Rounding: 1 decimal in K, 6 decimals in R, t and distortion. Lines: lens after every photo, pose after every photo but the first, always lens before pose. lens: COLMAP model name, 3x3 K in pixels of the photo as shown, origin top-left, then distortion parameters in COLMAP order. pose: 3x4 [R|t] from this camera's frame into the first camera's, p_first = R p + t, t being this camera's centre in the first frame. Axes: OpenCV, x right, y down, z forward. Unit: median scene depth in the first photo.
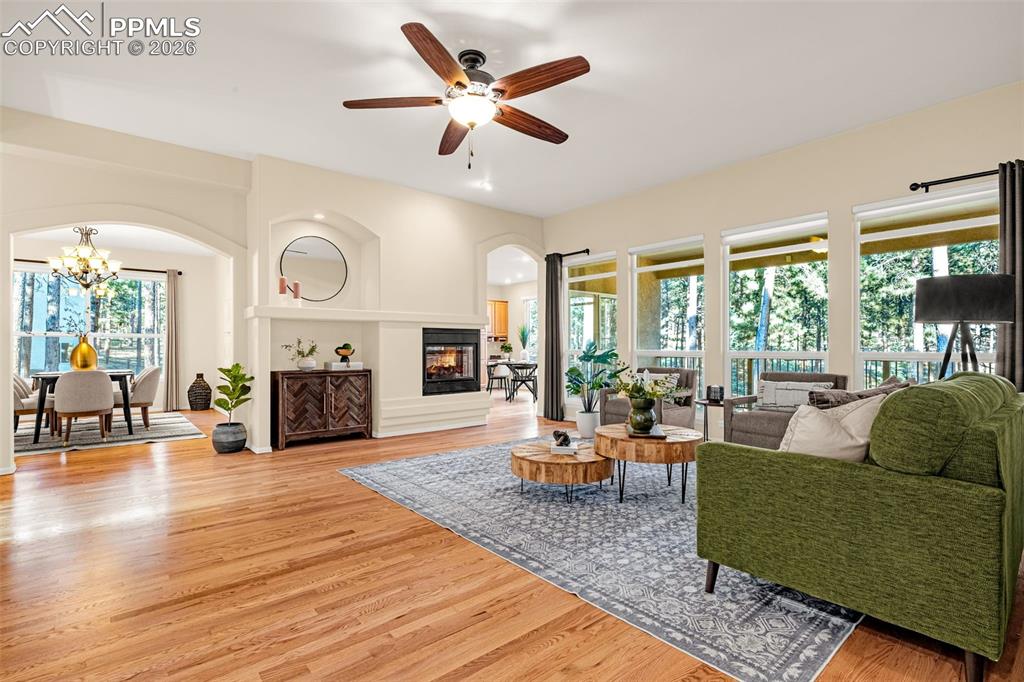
lens RADIAL K [[485.0, 0, 515.3], [0, 485.0, 344.7], [0, 0, 1]] dist [-0.007811, 0.002086]
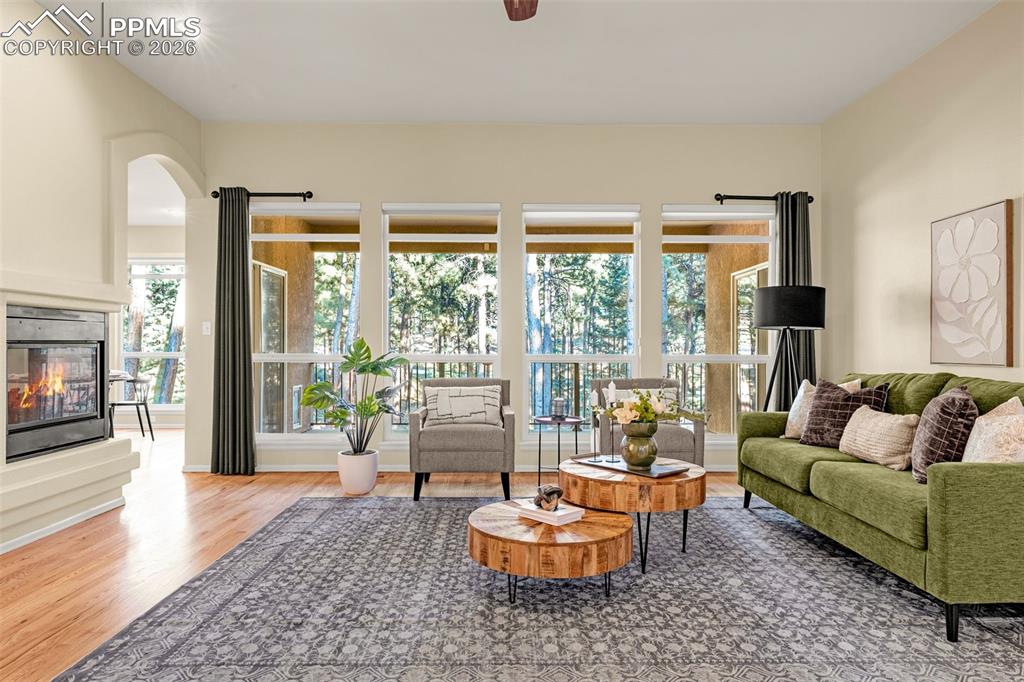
lens RADIAL K [[621.6, 0, 513.7], [0, 621.6, 348.3], [0, 0, 1]] dist [0.000885, -0.003138]
pose [[0.639873, 0.001490, 0.768479, -0.388253], [-0.006255, 0.999975, 0.003269, -0.000929], [-0.768455, -0.006898, 0.639866, 0.373619]]
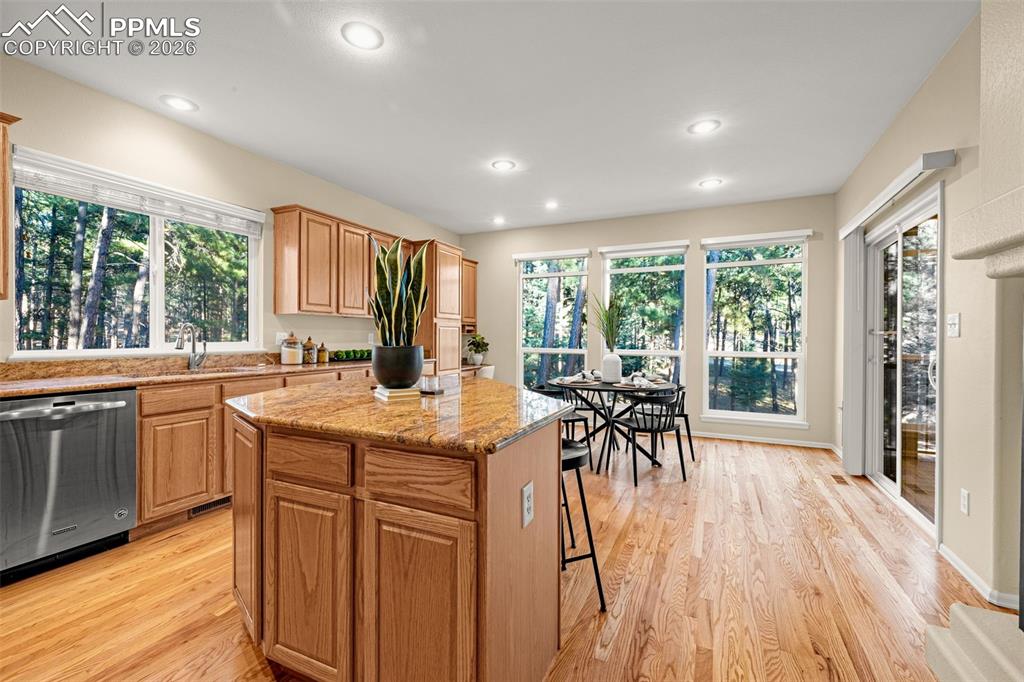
lens RADIAL K [[429.5, 0, 515.0], [0, 429.5, 338.0], [0, 0, 1]] dist [0.003558, -0.001748]
pose [[0.907956, 0.008284, 0.418984, -0.465345], [-0.012686, 0.999890, 0.007722, -0.013693], [-0.418874, -0.012327, 0.907961, 1.321437]]
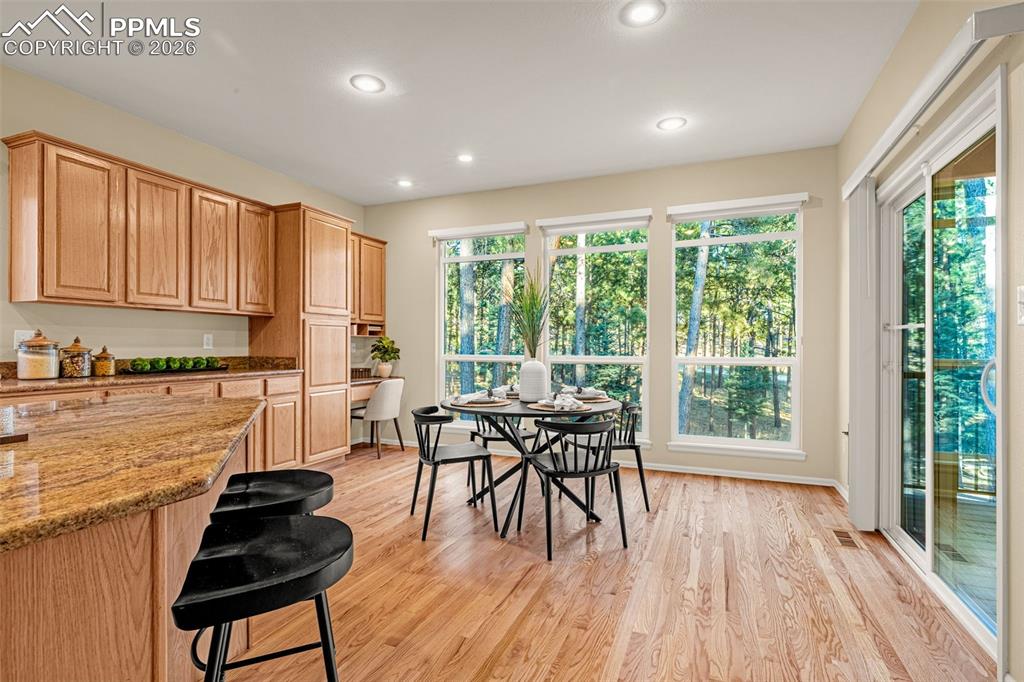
lens RADIAL K [[485.0, 0, 519.8], [0, 485.0, 343.5], [0, 0, 1]] dist [-0.007811, 0.002086]
pose [[0.884637, 0.006711, 0.466231, -0.276885], [-0.008807, 0.999959, 0.002319, -0.003994], [-0.466196, -0.006158, 0.884660, 1.419694]]
